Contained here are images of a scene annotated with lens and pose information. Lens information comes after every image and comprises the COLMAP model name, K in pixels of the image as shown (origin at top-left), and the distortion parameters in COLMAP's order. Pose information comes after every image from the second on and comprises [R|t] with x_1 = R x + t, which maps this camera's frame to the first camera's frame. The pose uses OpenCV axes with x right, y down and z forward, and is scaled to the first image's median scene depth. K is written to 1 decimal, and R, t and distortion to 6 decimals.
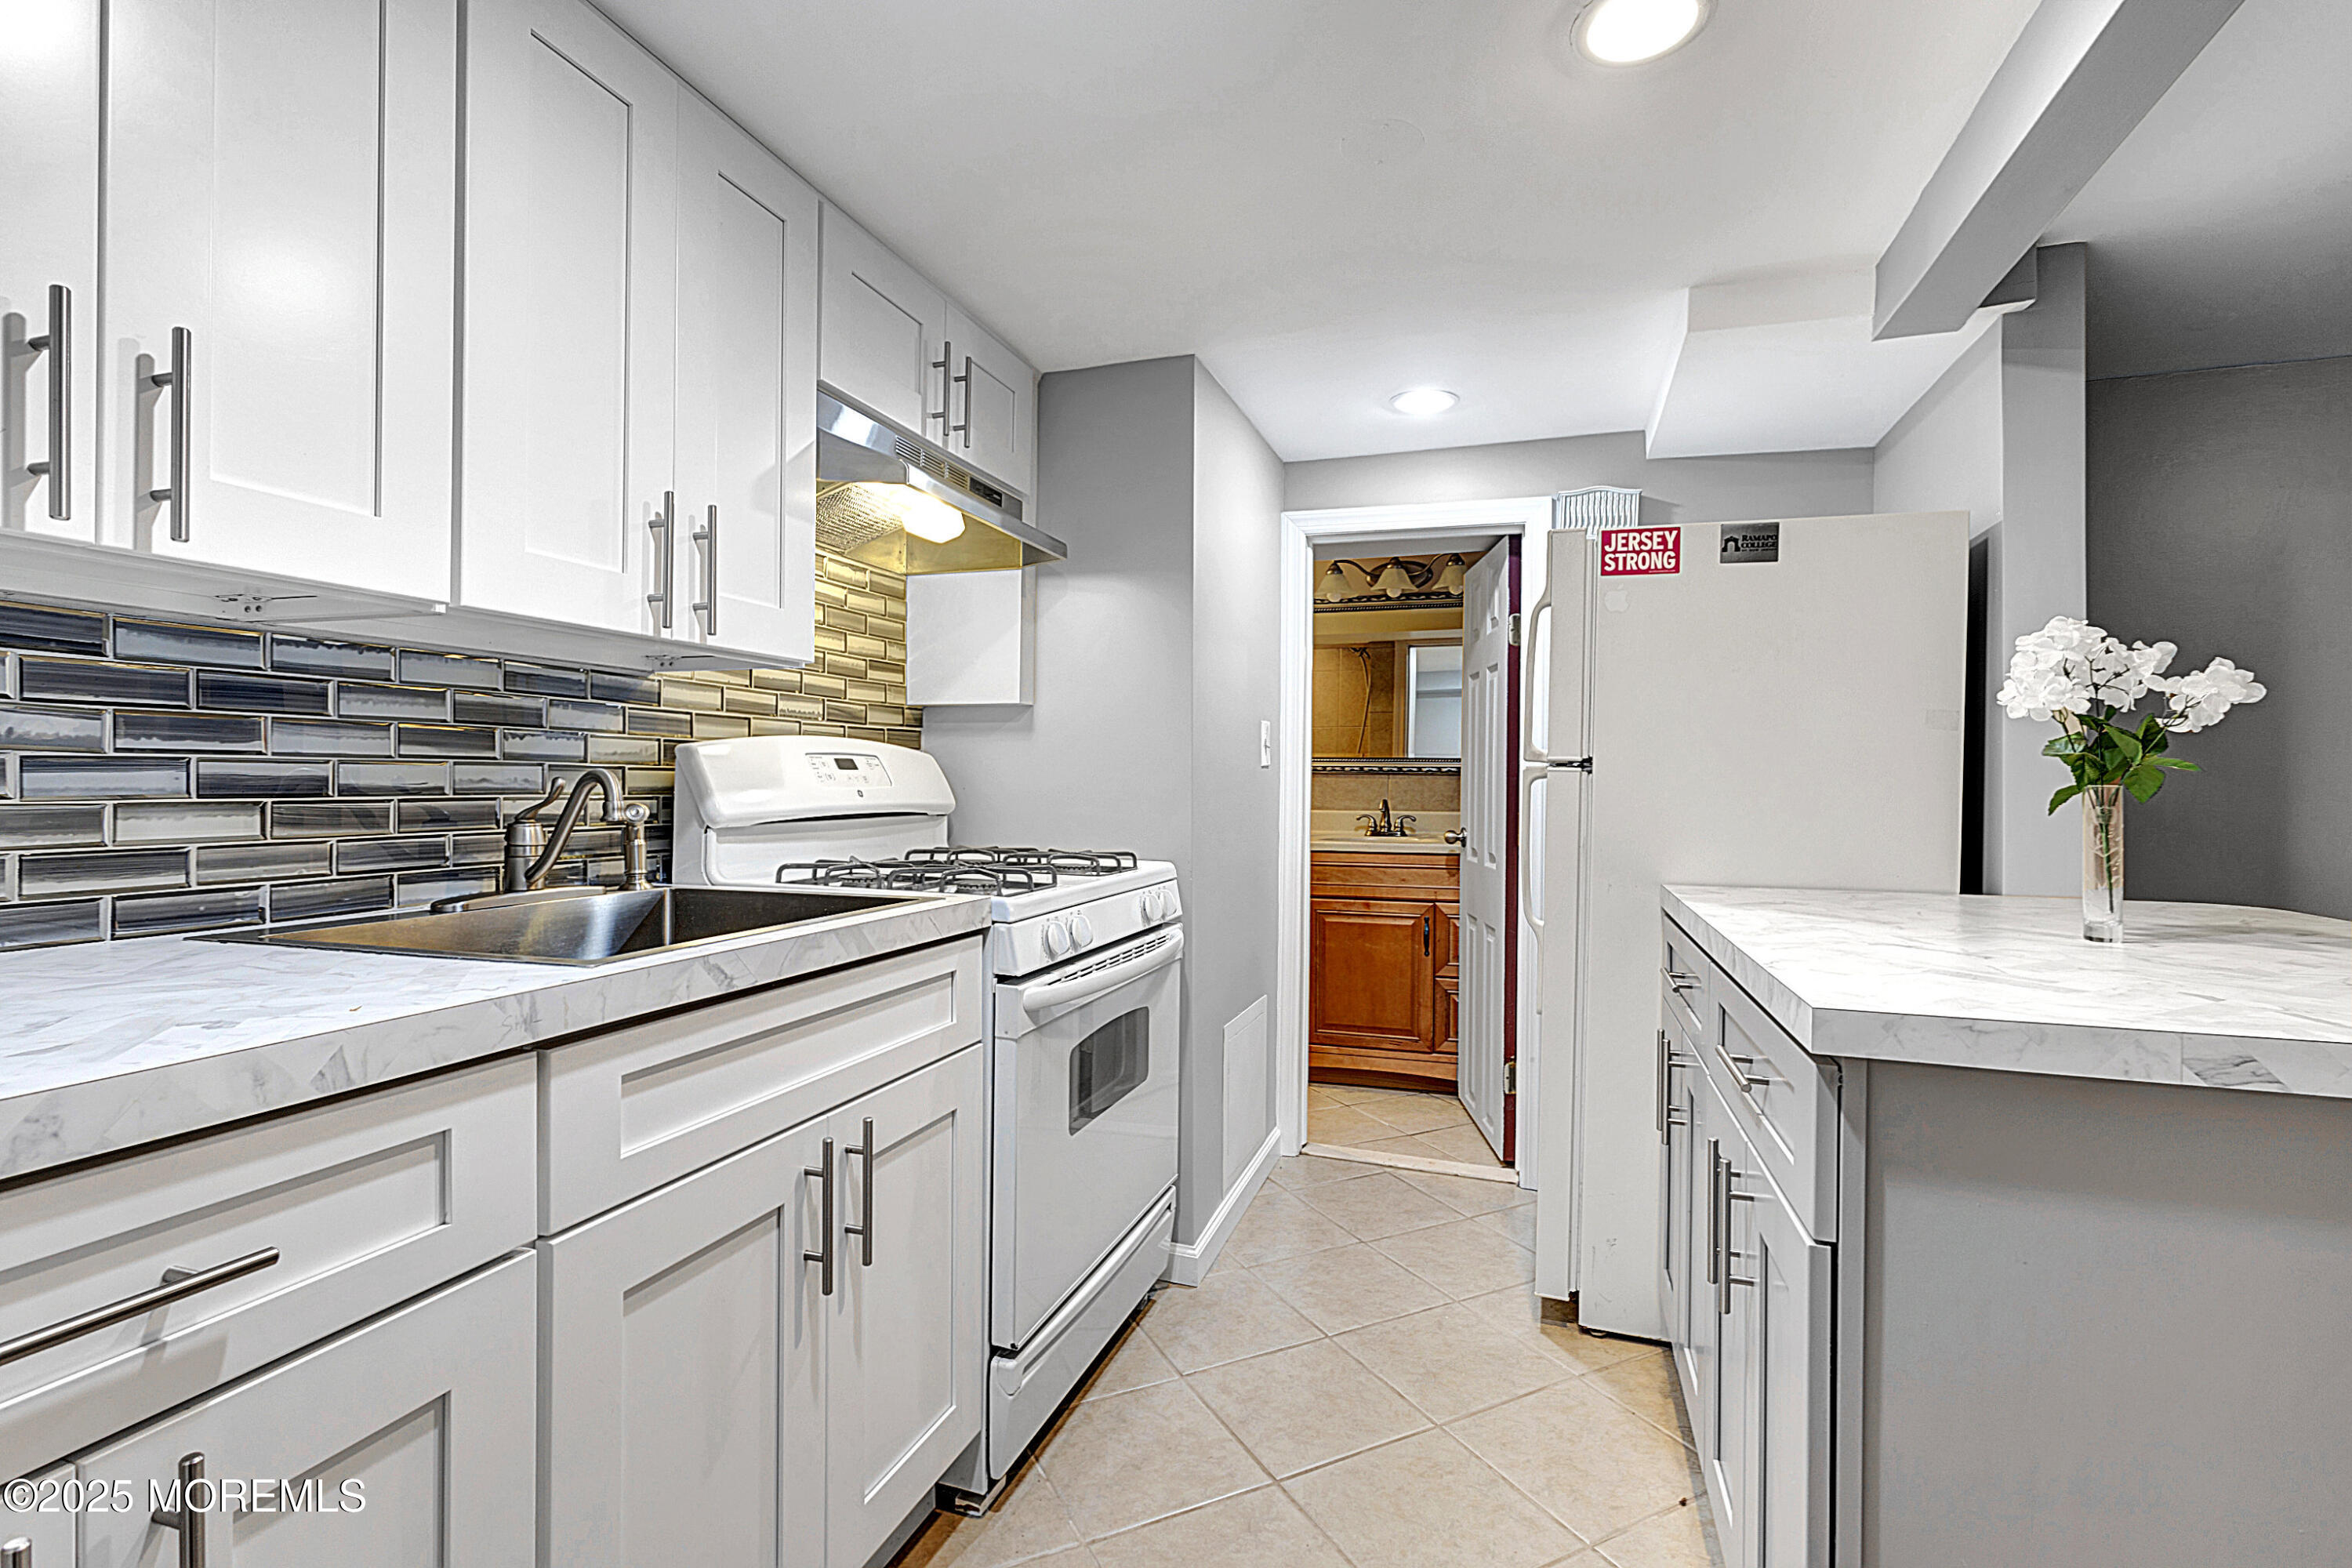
lens RADIAL K [[1080.4, 0, 1182.7], [0, 1080.4, 777.1], [0, 0, 1]] dist [-0.000719, -0.000459]
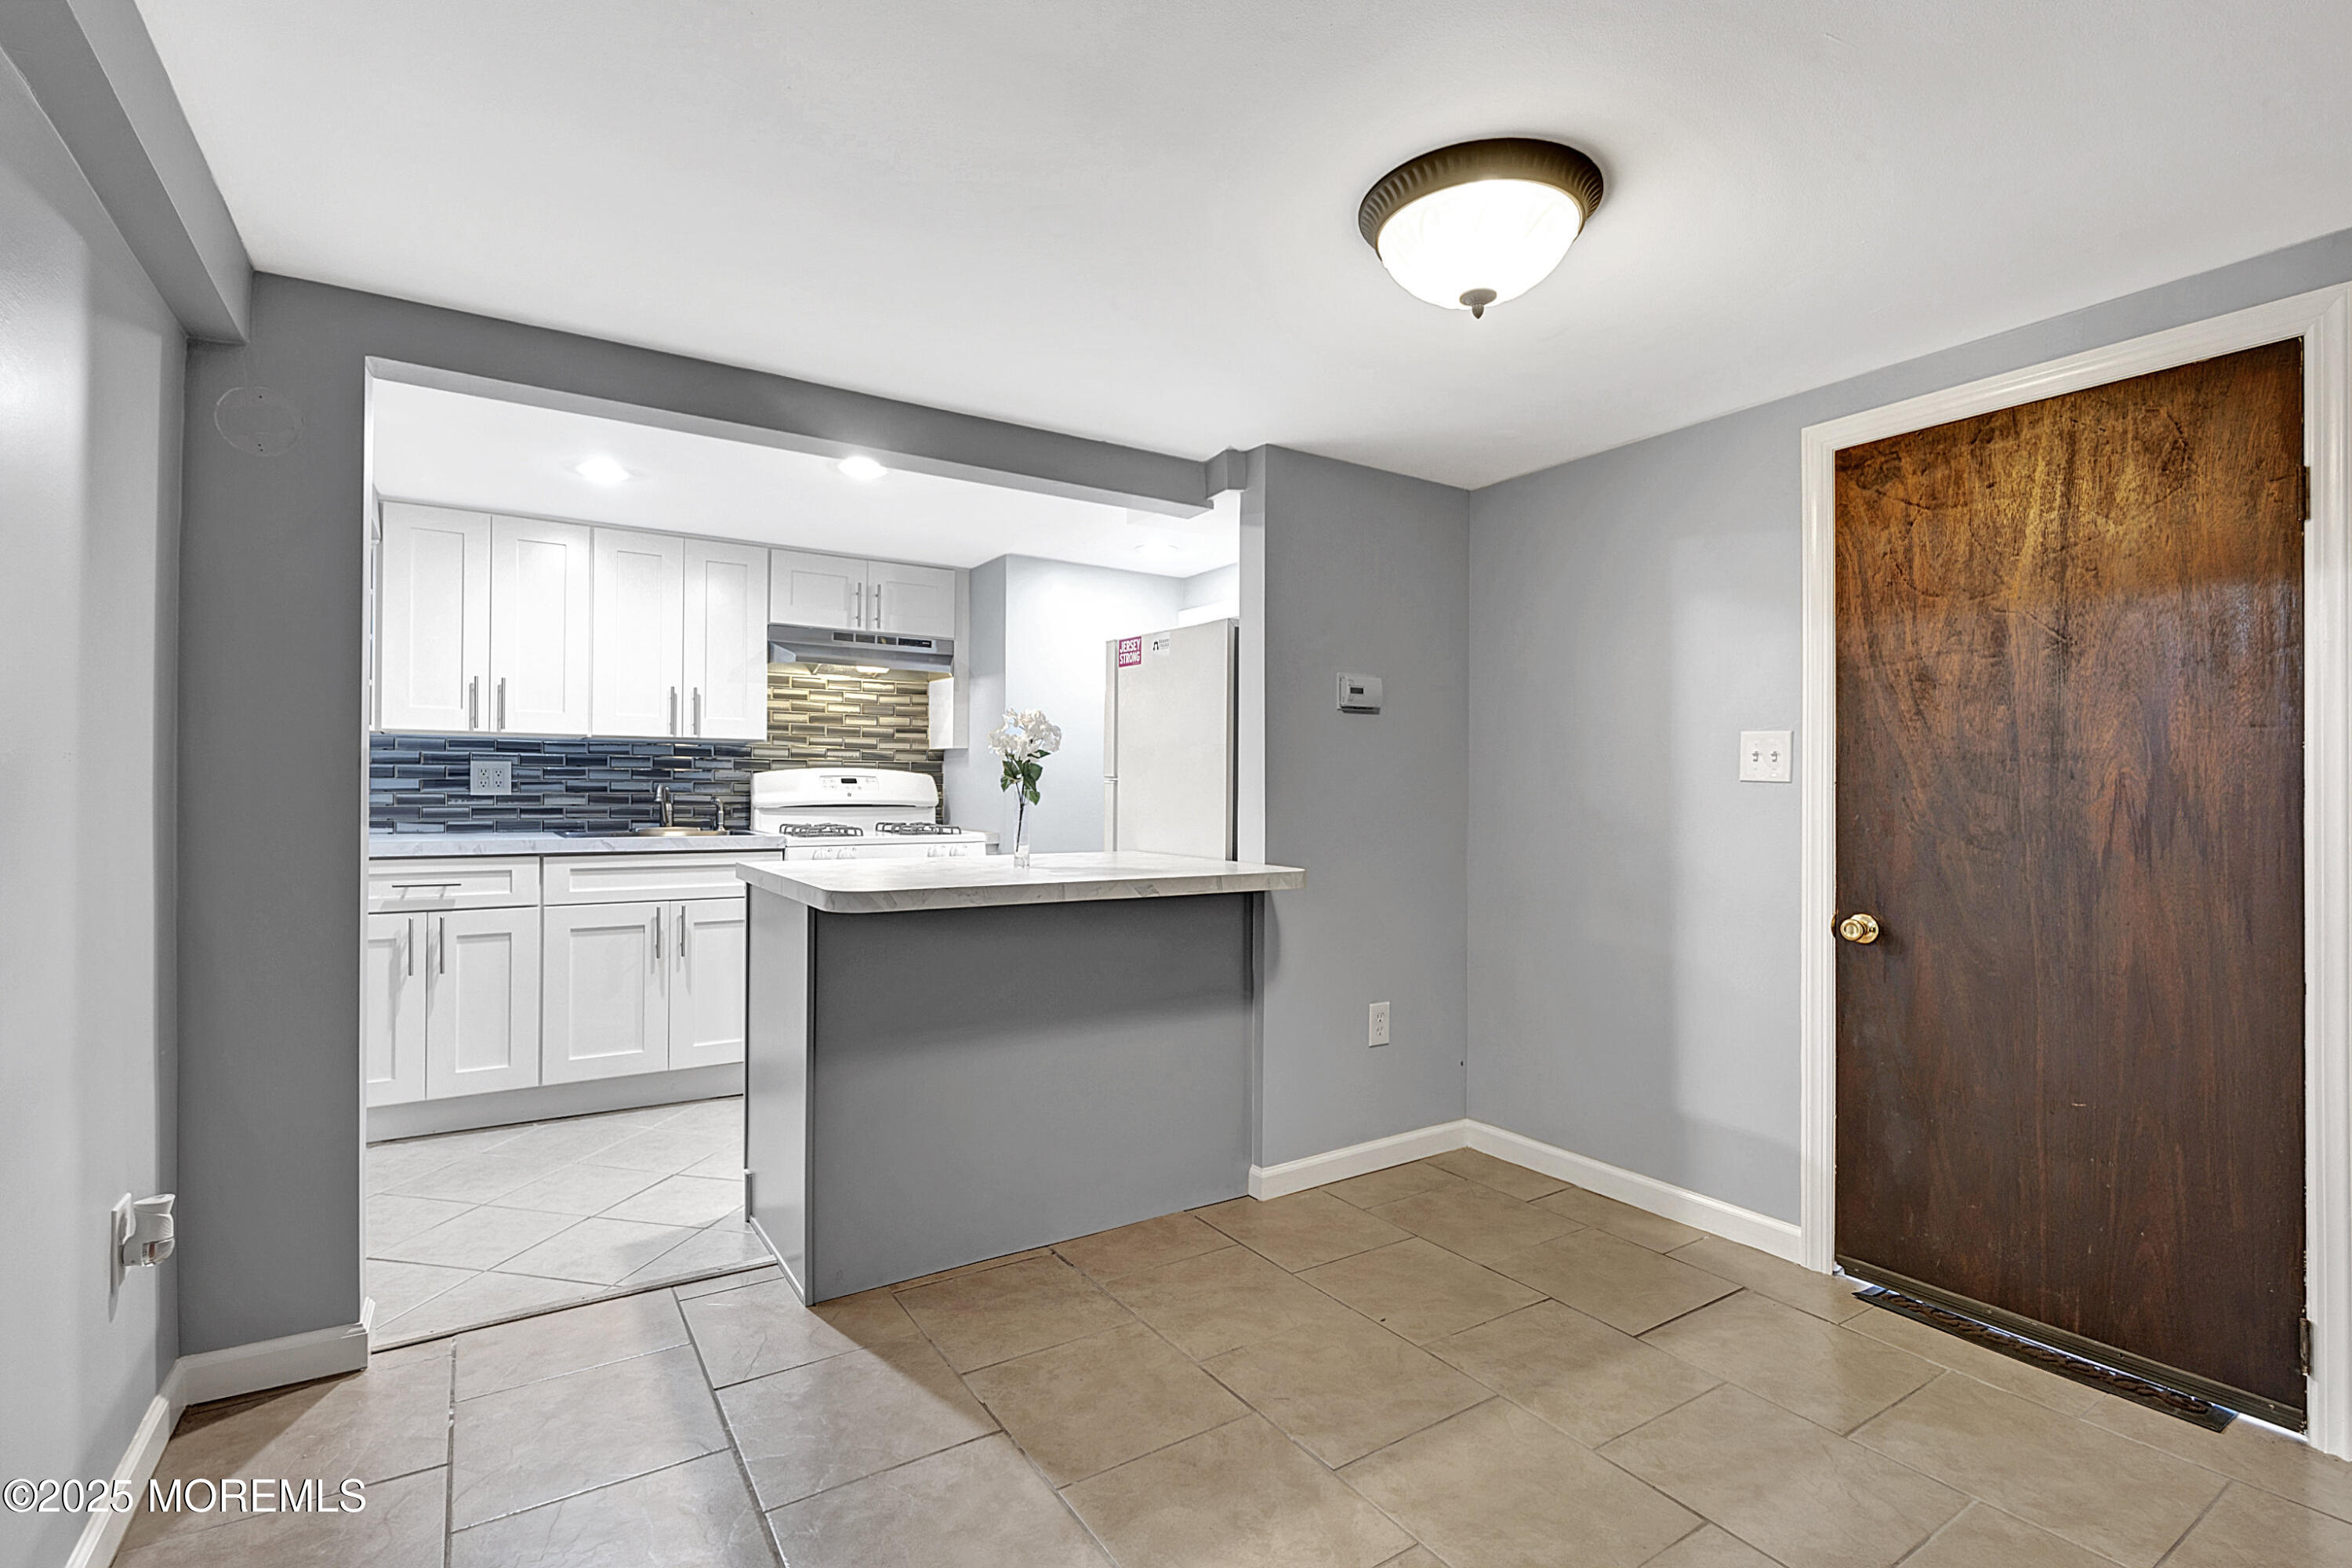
lens RADIAL K [[1080.4, 0, 1158.8], [0, 1080.4, 787.2], [0, 0, 1]] dist [-0.000719, -0.000459]
pose [[0.774712, 0.000964, -0.632313, 1.517381], [-0.002527, 0.999996, -0.001571, 0.001371], [0.632309, 0.002814, 0.774711, -0.257803]]
